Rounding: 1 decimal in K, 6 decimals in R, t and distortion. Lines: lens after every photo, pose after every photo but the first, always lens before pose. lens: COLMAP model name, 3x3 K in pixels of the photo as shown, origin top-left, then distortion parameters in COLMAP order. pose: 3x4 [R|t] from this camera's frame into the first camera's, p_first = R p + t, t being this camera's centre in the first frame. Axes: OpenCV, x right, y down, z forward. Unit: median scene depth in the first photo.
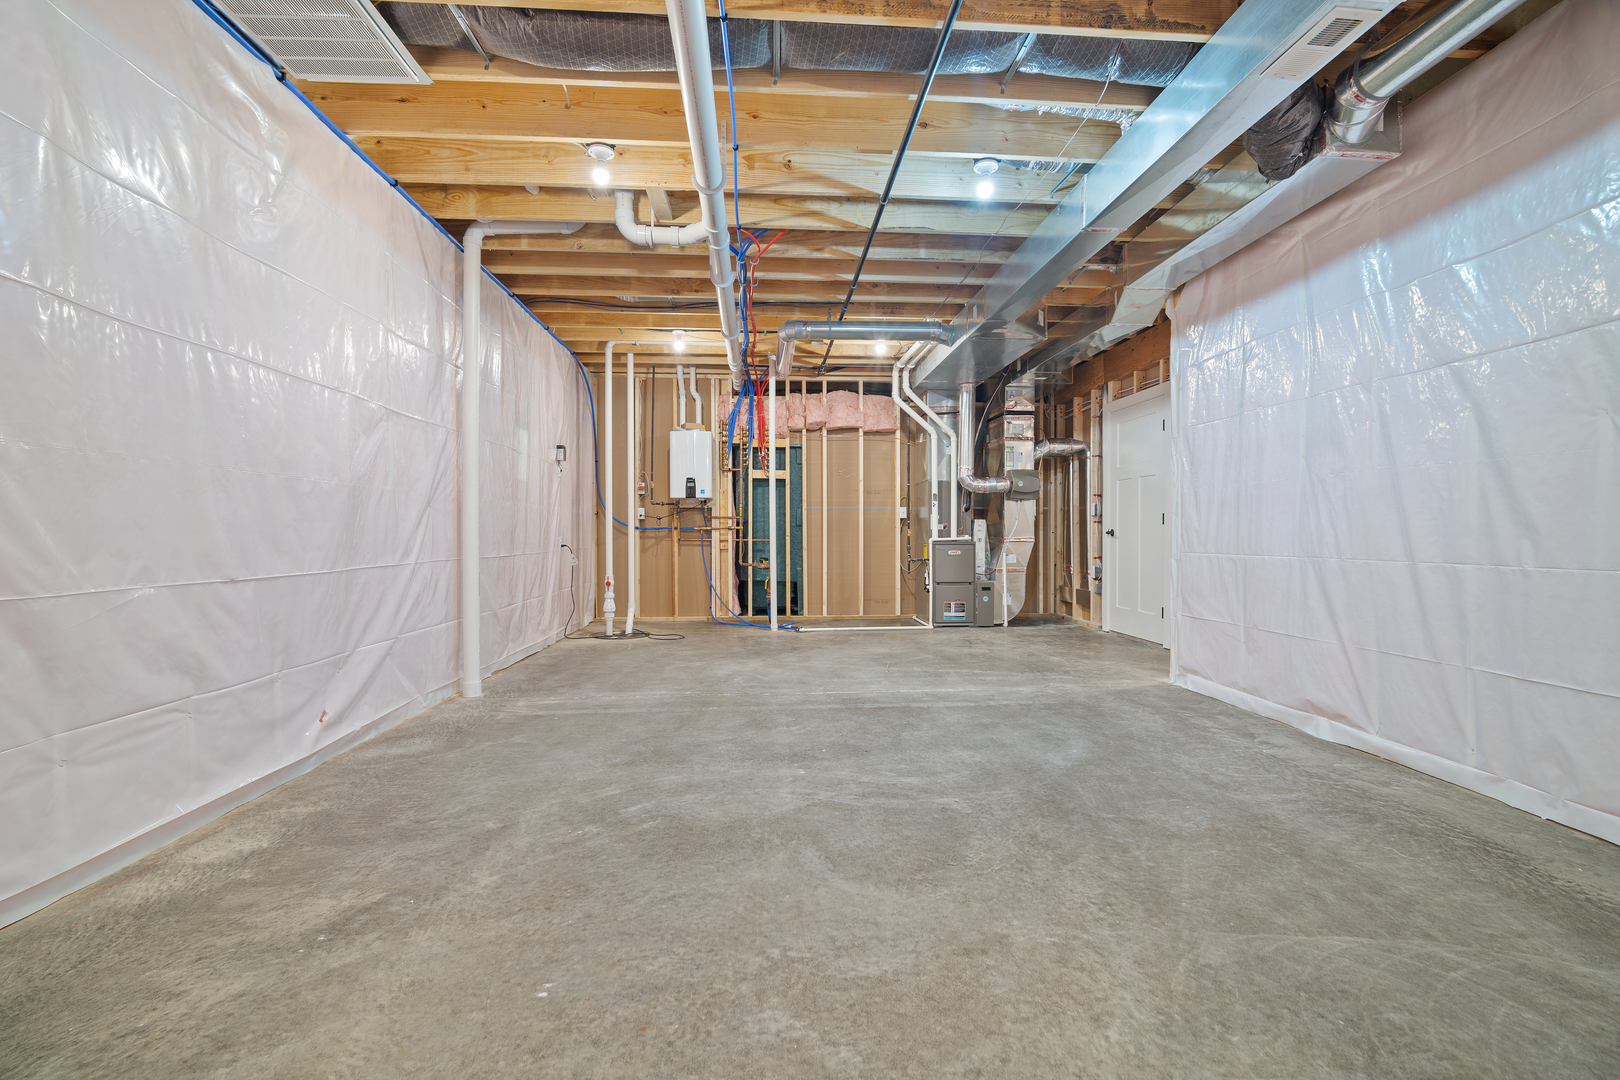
lens RADIAL K [[709.9, 0, 808.2], [0, 709.9, 542.2], [0, 0, 1]] dist [-0.003405, 0.000519]
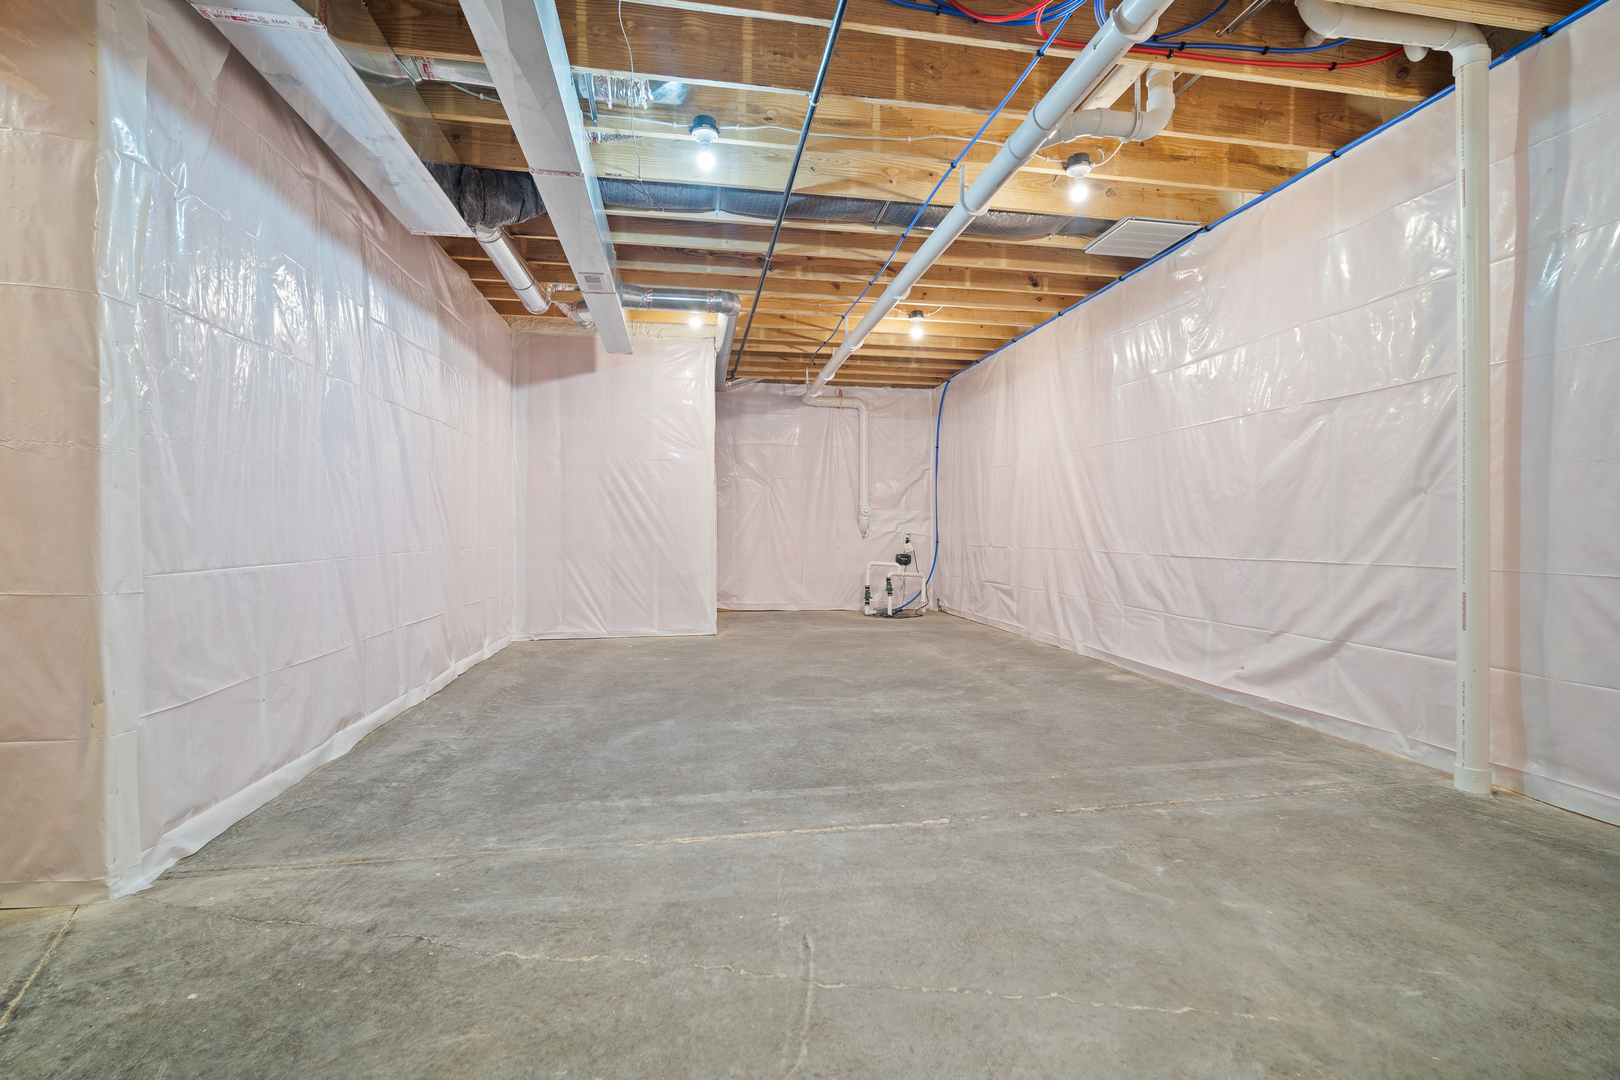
lens RADIAL K [[709.9, 0, 808.2], [0, 709.9, 542.2], [0, 0, 1]] dist [-0.003405, 0.000519]
pose [[-0.994730, 0.003610, -0.102464, 0.221777], [0.000609, 0.999570, 0.029312, -0.025374], [0.102526, 0.029096, -0.994305, 2.019062]]
